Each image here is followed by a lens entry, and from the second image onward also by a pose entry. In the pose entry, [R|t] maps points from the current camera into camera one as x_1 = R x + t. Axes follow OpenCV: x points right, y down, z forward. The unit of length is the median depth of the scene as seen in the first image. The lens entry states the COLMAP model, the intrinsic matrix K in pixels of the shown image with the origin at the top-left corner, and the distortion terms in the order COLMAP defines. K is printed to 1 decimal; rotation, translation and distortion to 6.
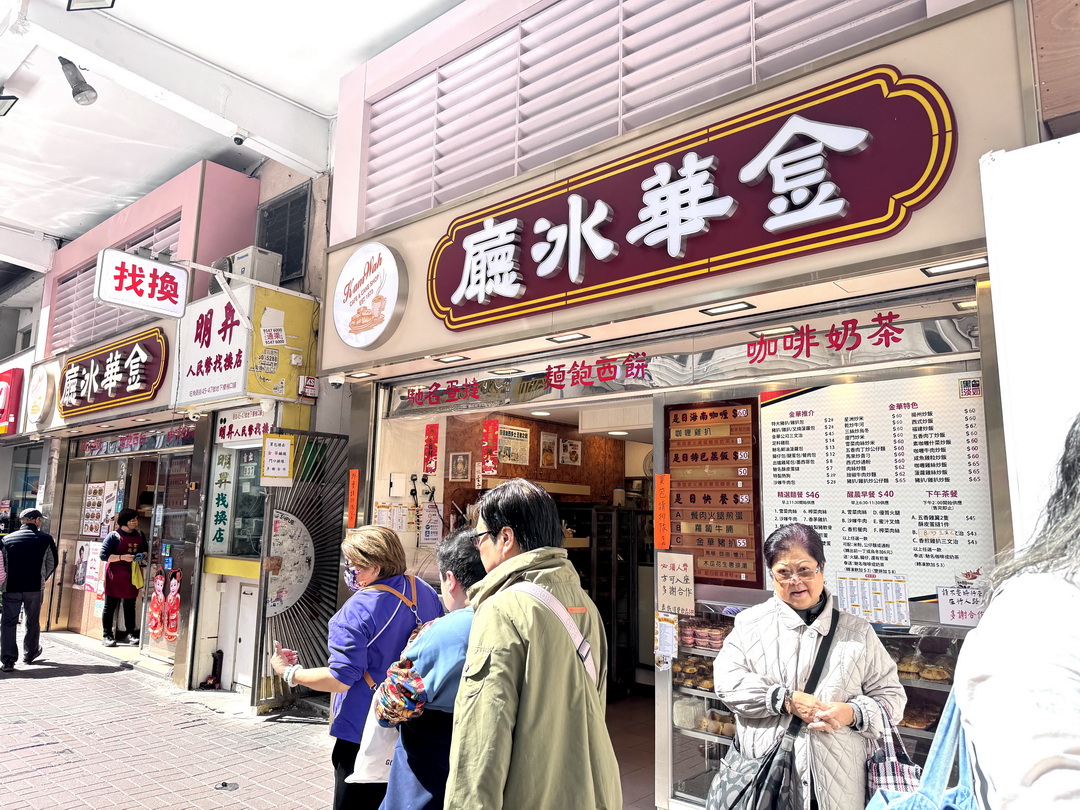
lens RADIAL K [[754.8, 0, 540.0], [0, 754.8, 405.0], [0, 0, 1]] dist [0.187621, -0.350595]
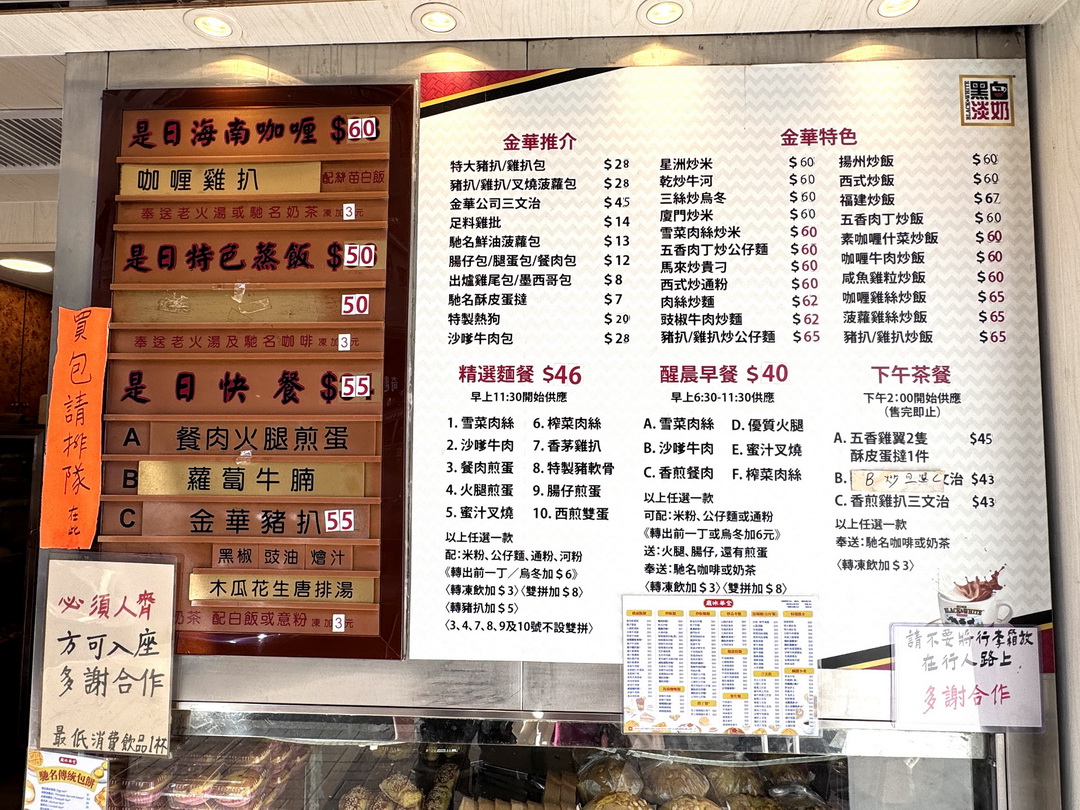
lens RADIAL K [[670.7, 0, 540.0], [0, 670.7, 405.0], [0, 0, 1]] dist [-0.008417, 0.002476]
pose [[0.793694, 0.025560, 0.607780, 0.166673], [-0.083190, 0.994291, 0.066821, 0.111791], [-0.602602, -0.103597, 0.791289, 0.774731]]
